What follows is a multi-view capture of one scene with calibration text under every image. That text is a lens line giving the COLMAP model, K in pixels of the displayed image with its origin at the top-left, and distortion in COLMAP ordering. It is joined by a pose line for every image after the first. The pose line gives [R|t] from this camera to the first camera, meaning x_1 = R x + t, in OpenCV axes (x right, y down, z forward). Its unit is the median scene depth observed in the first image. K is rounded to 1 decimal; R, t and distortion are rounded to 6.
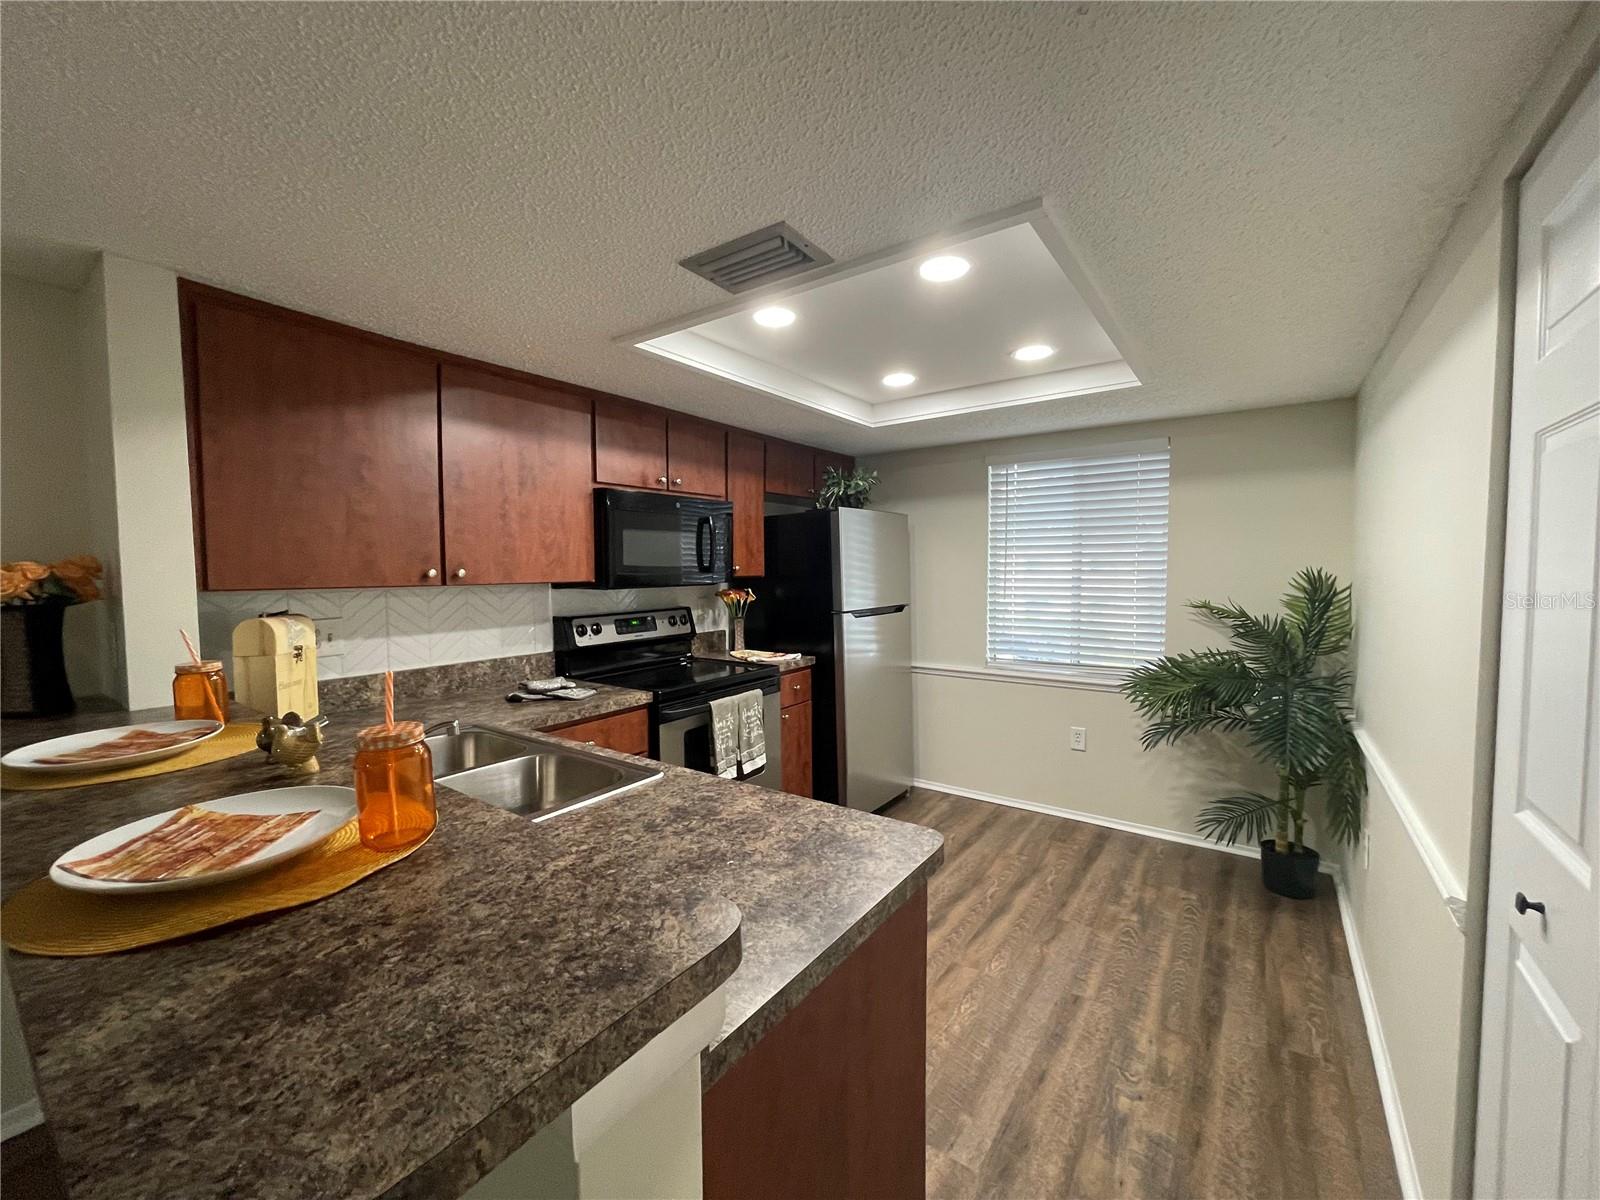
lens RADIAL K [[644.0, 0, 791.8], [0, 644.0, 596.5], [0, 0, 1]] dist [-0.004185, 0.001105]
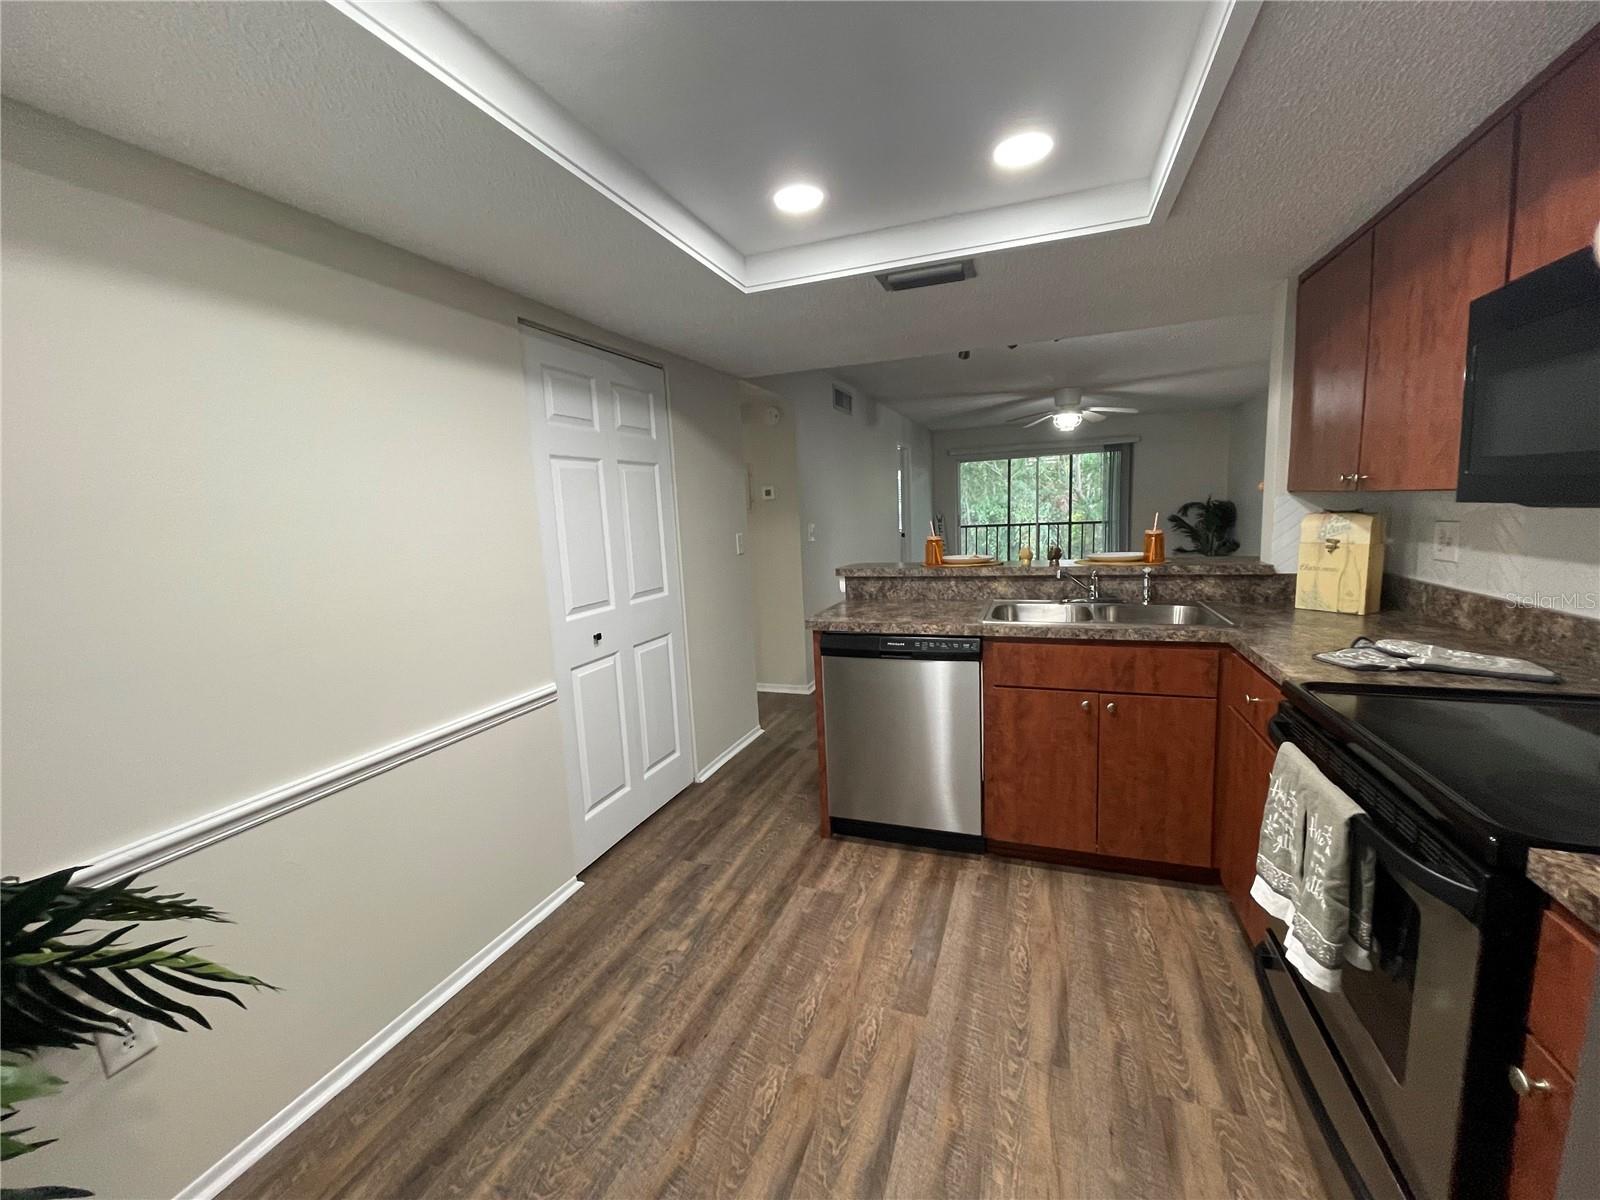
lens RADIAL K [[644.0, 0, 793.4], [0, 644.0, 598.0], [0, 0, 1]] dist [-0.004185, 0.001105]
pose [[-0.963662, 0.086523, -0.252724, 0.350650], [0.039767, 0.982014, 0.184570, -0.052574], [0.264148, 0.167813, -0.949771, 1.304502]]
